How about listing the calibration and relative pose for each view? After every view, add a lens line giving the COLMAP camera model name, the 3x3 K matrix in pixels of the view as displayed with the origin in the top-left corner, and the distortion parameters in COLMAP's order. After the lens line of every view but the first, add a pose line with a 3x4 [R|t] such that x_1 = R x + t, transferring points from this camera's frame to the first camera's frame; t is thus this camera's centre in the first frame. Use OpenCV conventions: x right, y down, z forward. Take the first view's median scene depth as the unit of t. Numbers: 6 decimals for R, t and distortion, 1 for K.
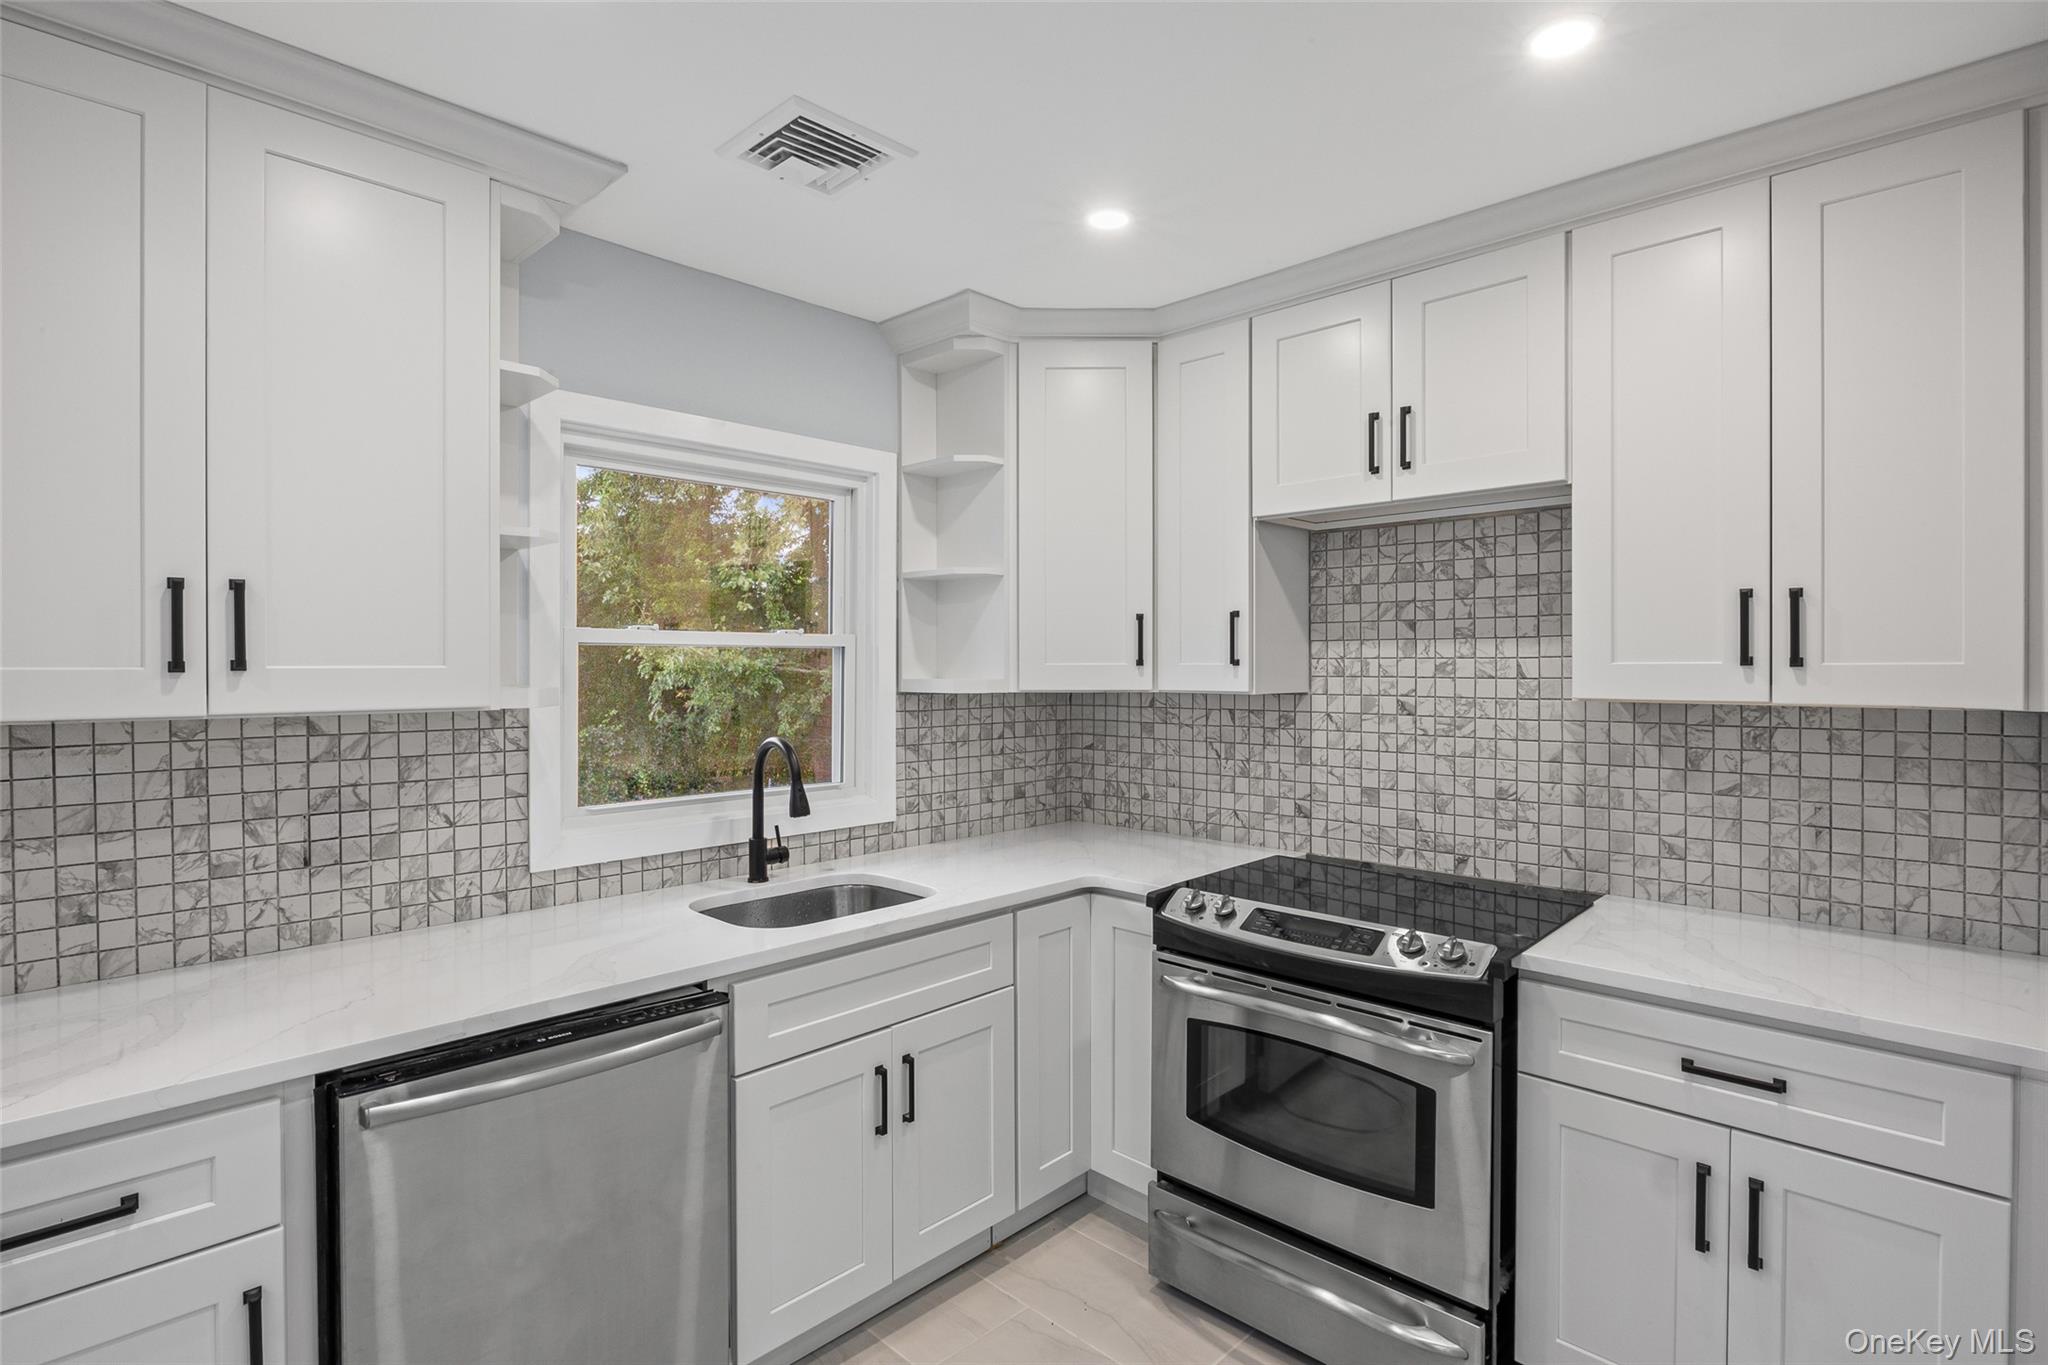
lens RADIAL K [[1010.0, 0, 1019.5], [0, 1010.0, 675.1], [0, 0, 1]] dist [-0.004279, -0.000864]
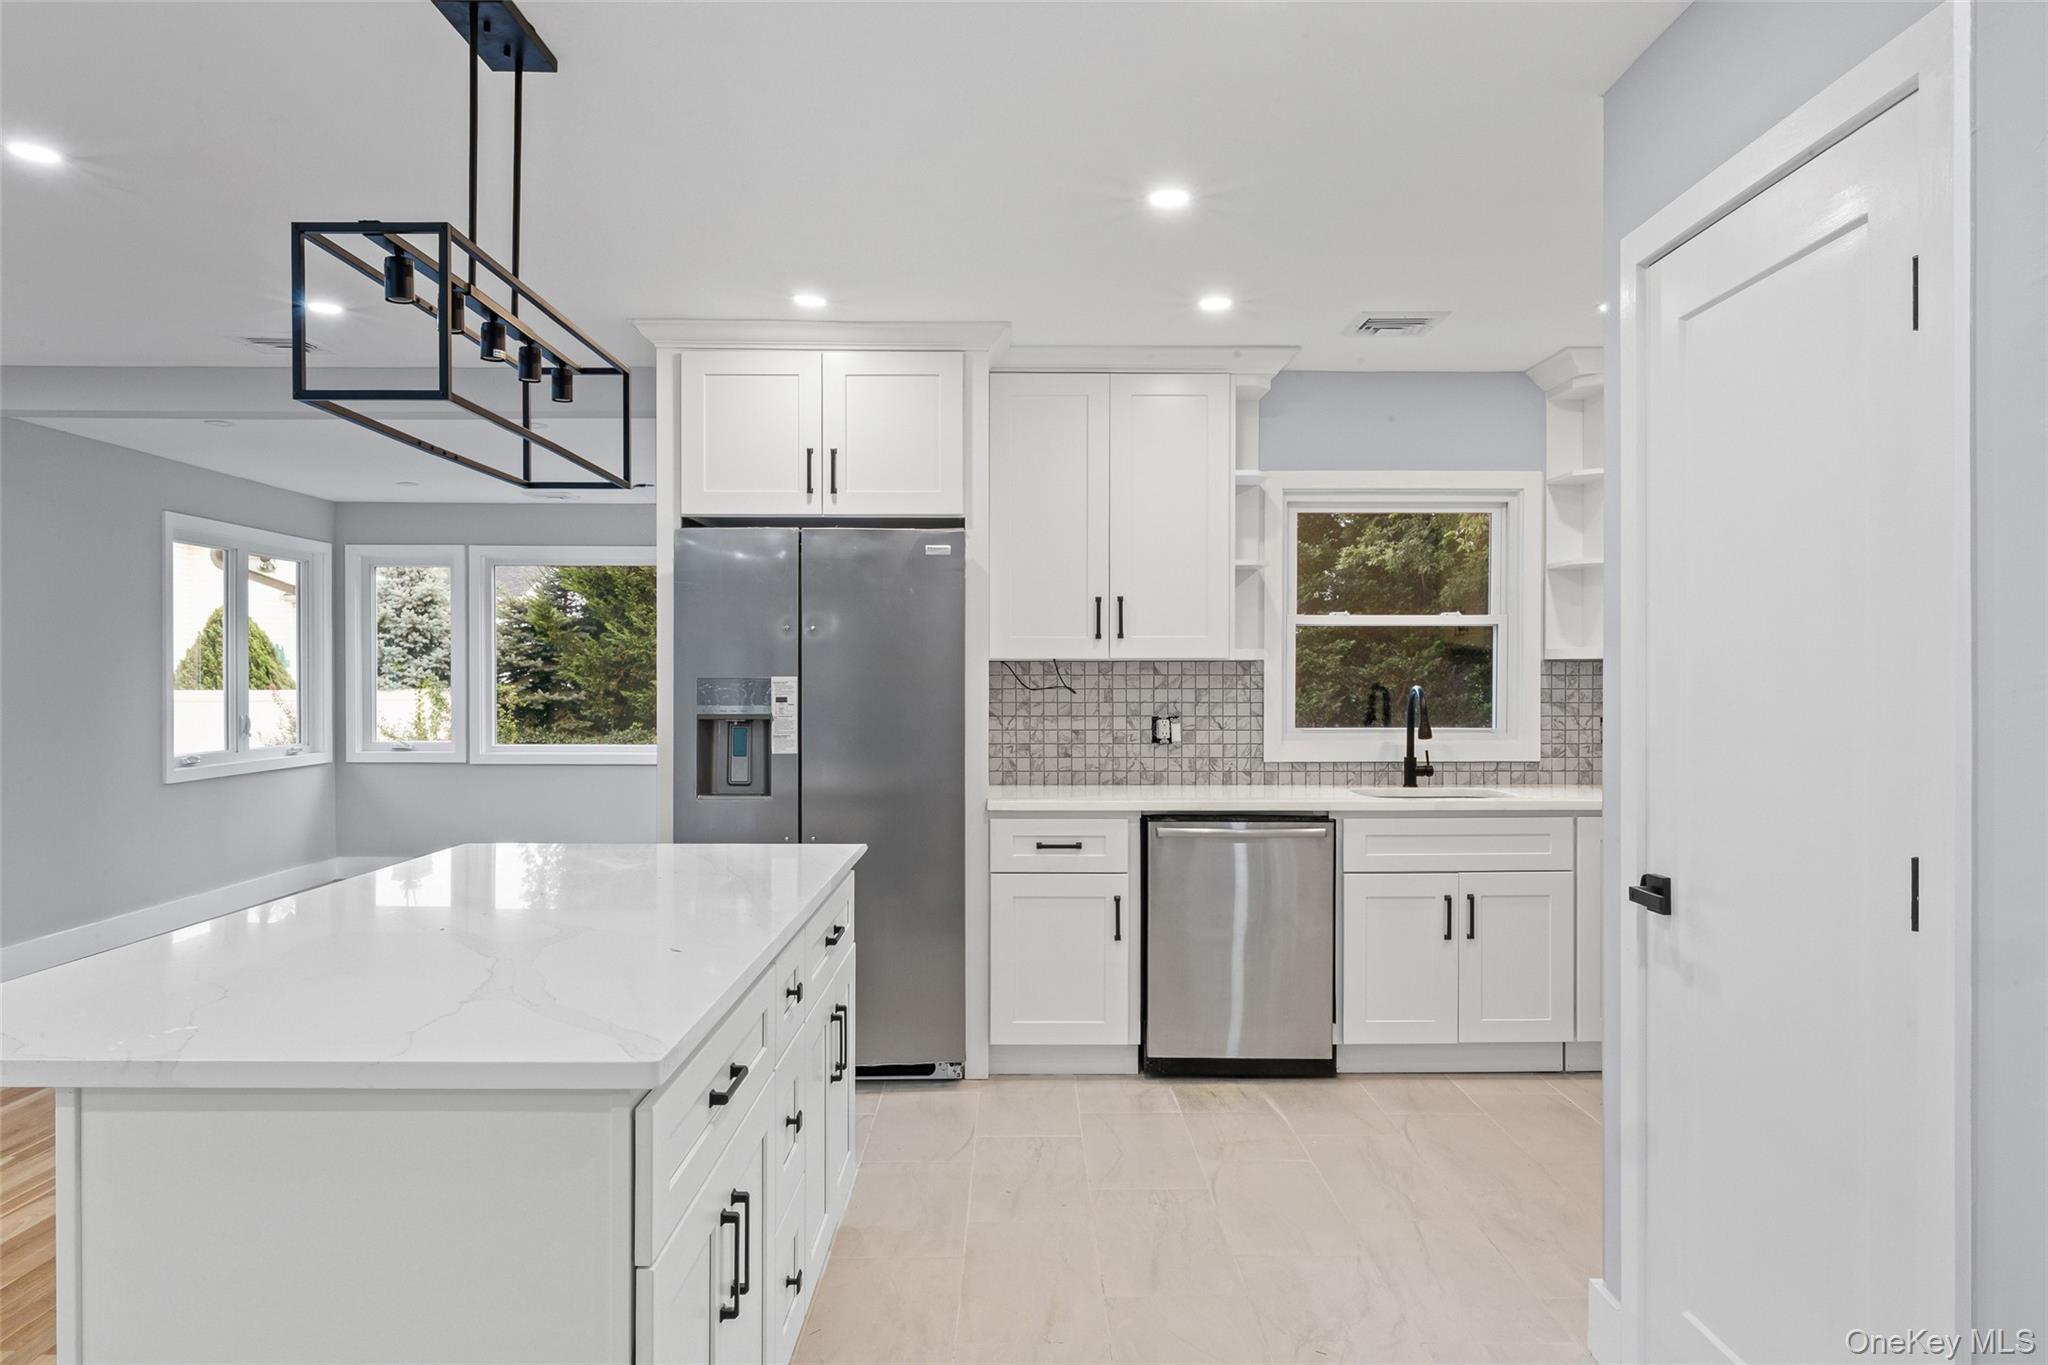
lens RADIAL K [[1355.2, 0, 1024.0], [0, 1355.2, 682.5], [0, 0, 1]] dist [-0.002170, -0.000337]
pose [[0.707798, 0.005684, -0.706392, 0.862838], [-0.006920, 0.999975, 0.001112, 0.067592], [0.706381, 0.004101, 0.707820, -0.917313]]
